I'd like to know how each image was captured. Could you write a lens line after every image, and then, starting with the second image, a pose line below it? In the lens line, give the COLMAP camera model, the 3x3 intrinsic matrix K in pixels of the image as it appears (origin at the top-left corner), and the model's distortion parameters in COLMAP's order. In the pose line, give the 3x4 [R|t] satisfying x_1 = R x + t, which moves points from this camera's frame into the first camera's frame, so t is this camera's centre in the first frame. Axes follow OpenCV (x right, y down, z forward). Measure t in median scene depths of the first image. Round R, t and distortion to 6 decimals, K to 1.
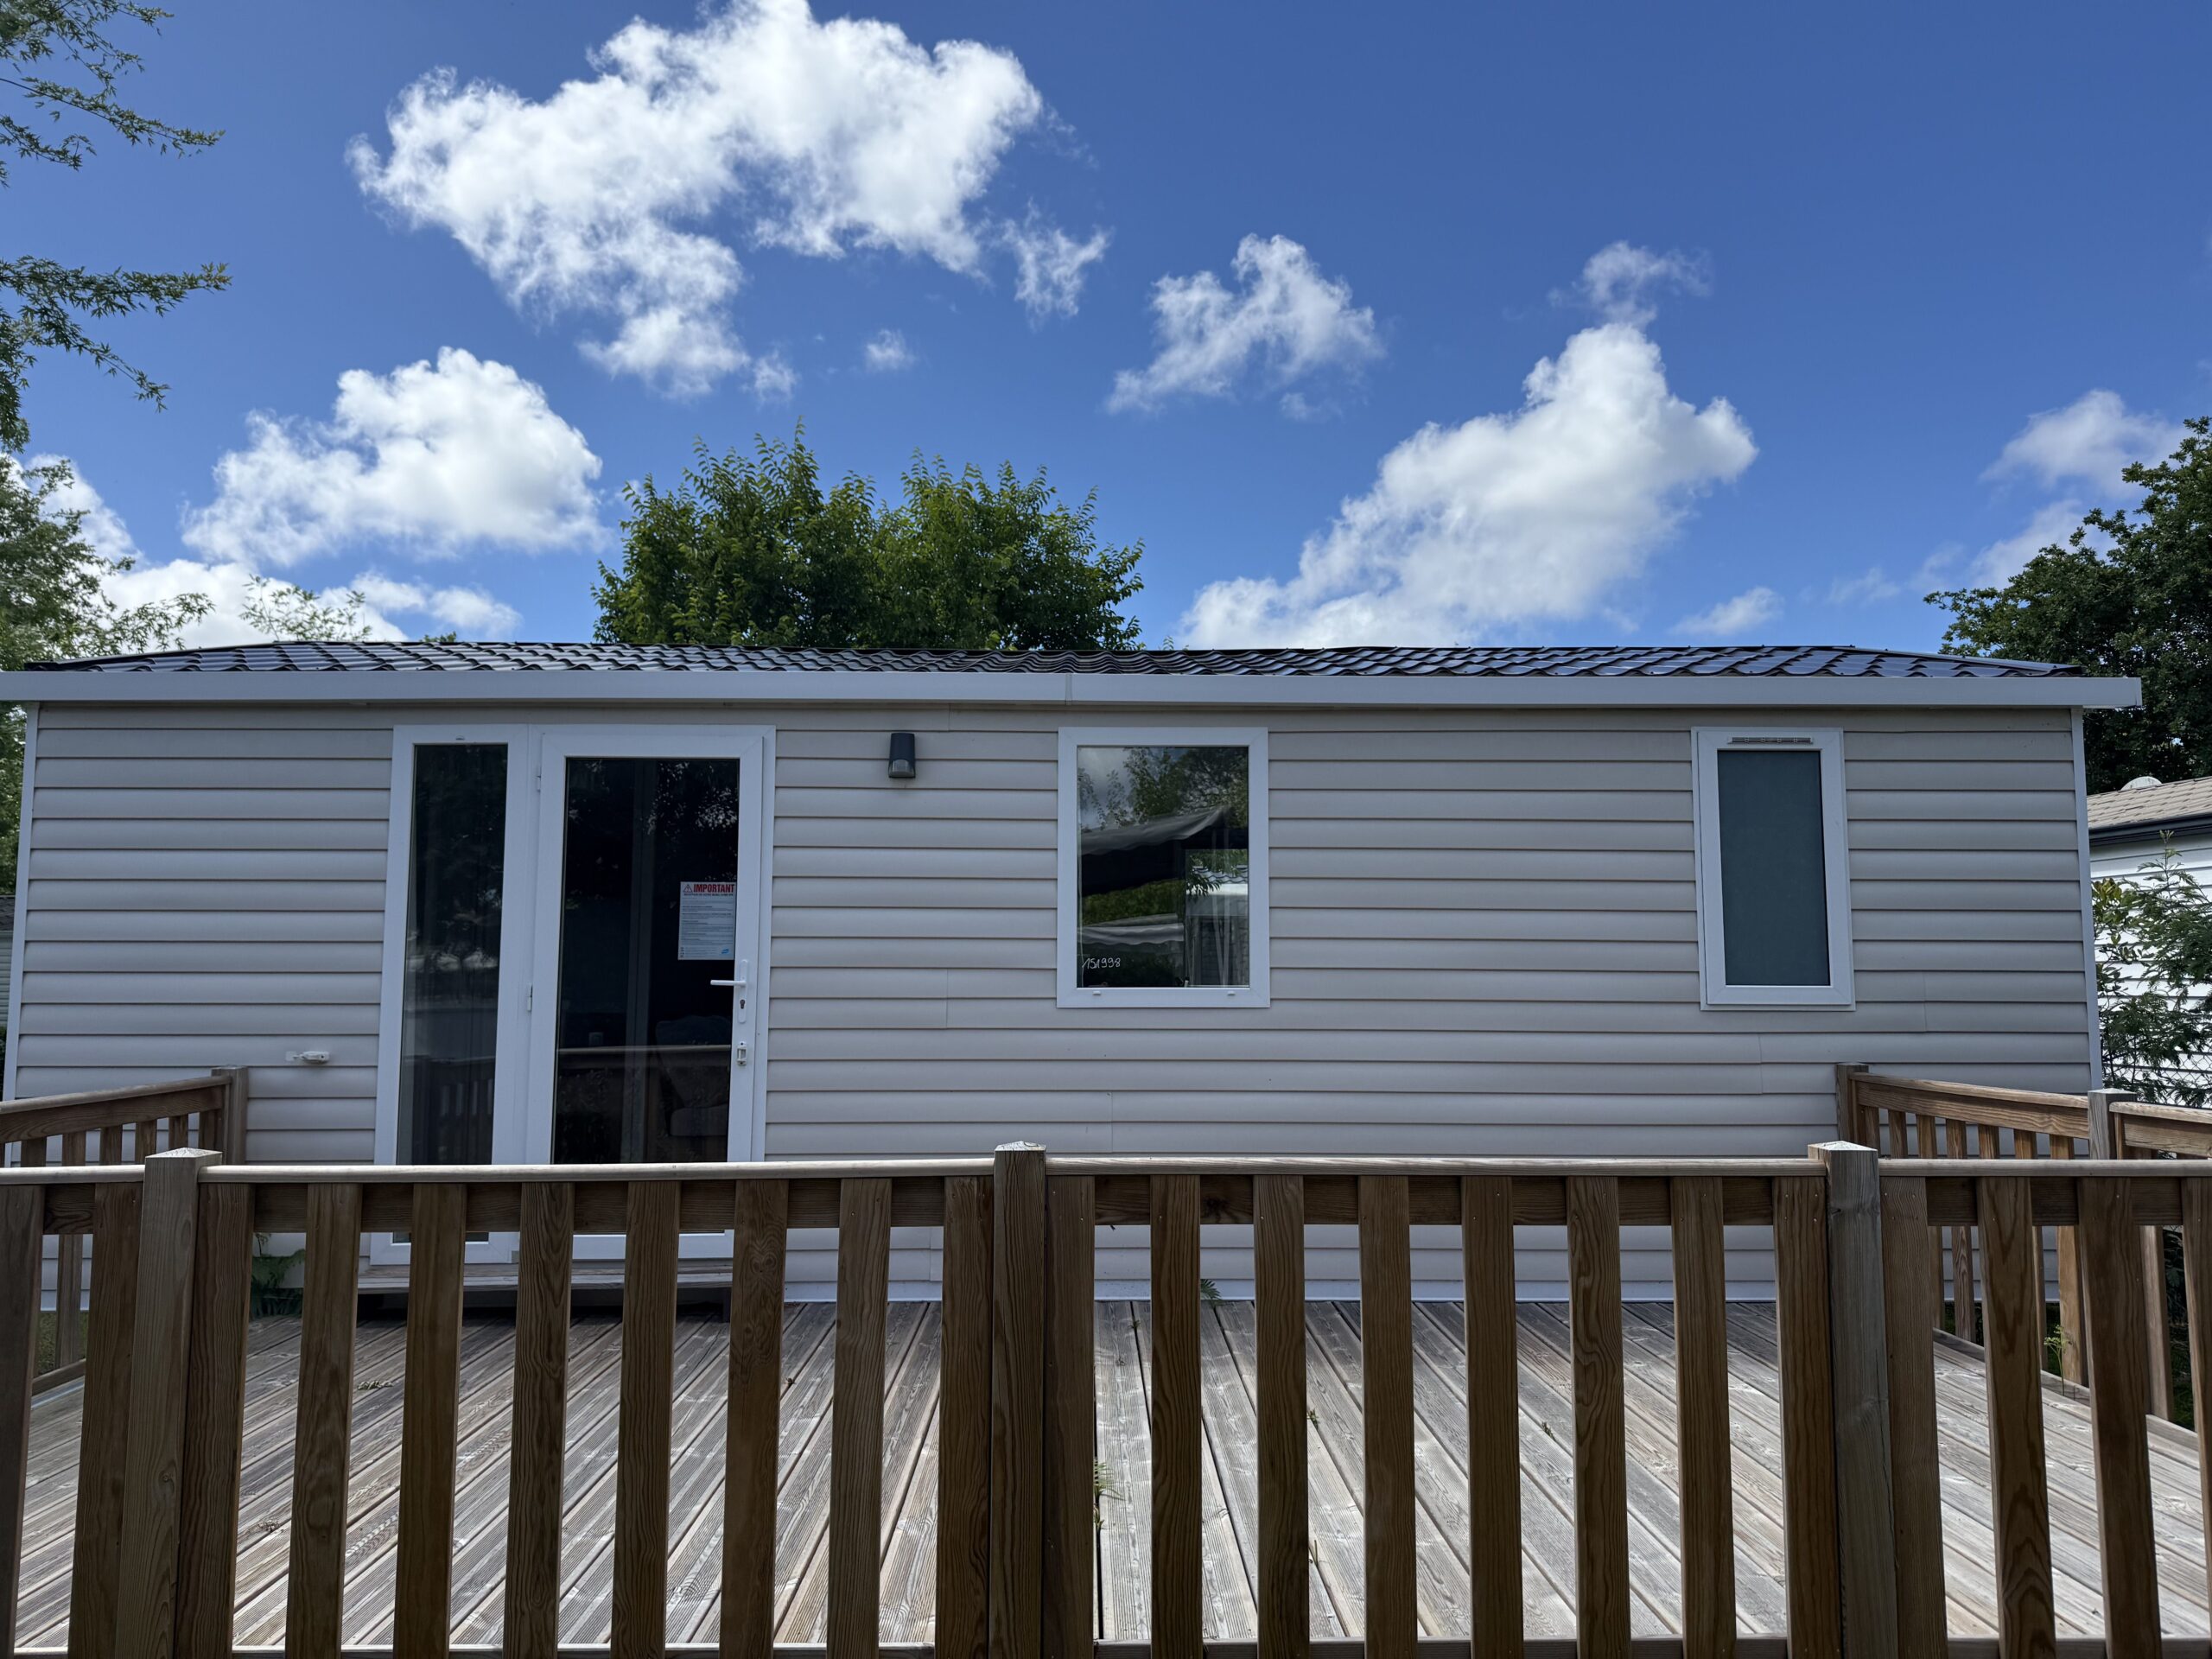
lens RADIAL K [[1554.7, 0, 1084.2], [0, 1554.7, 843.3], [0, 0, 1]] dist [0.057282, -0.072245]
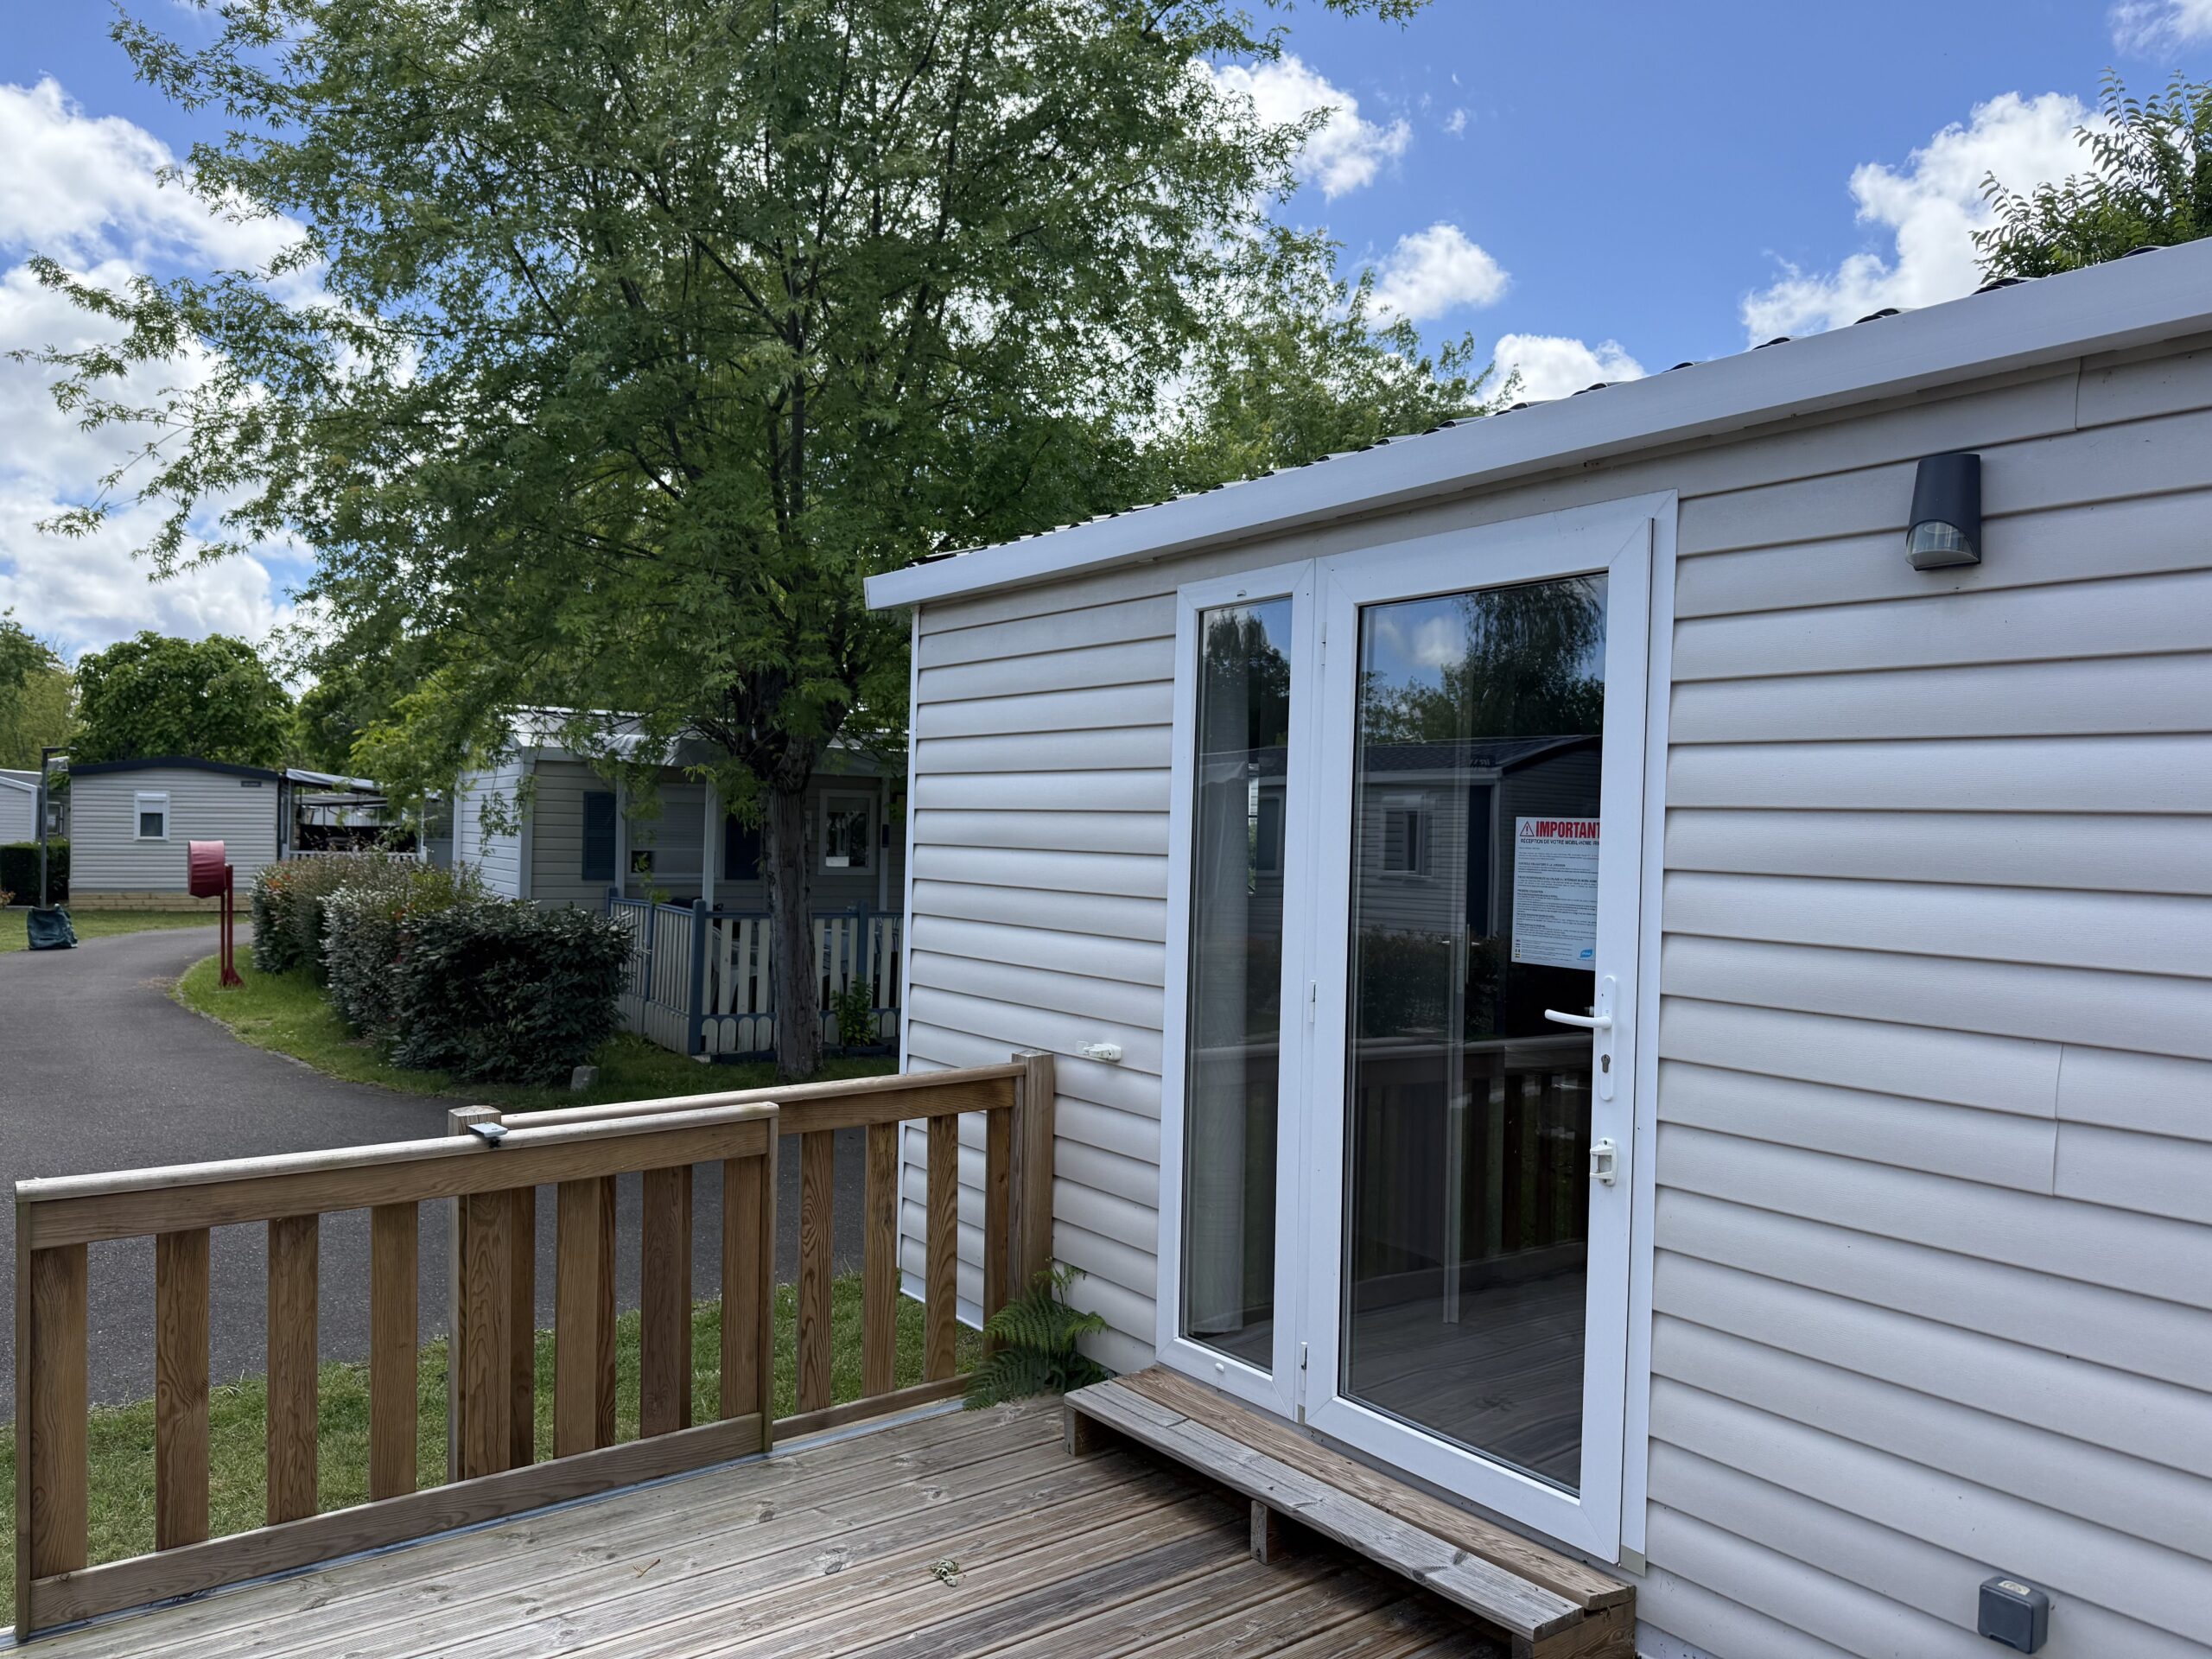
lens RADIAL K [[1554.7, 0, 1085.6], [0, 1554.7, 822.8], [0, 0, 1]] dist [0.057282, -0.072245]
pose [[0.553155, 0.014009, -0.832961, 0.103541], [0.049484, 0.997541, 0.049638, -0.007012], [0.831608, -0.068676, 0.551101, 0.583453]]
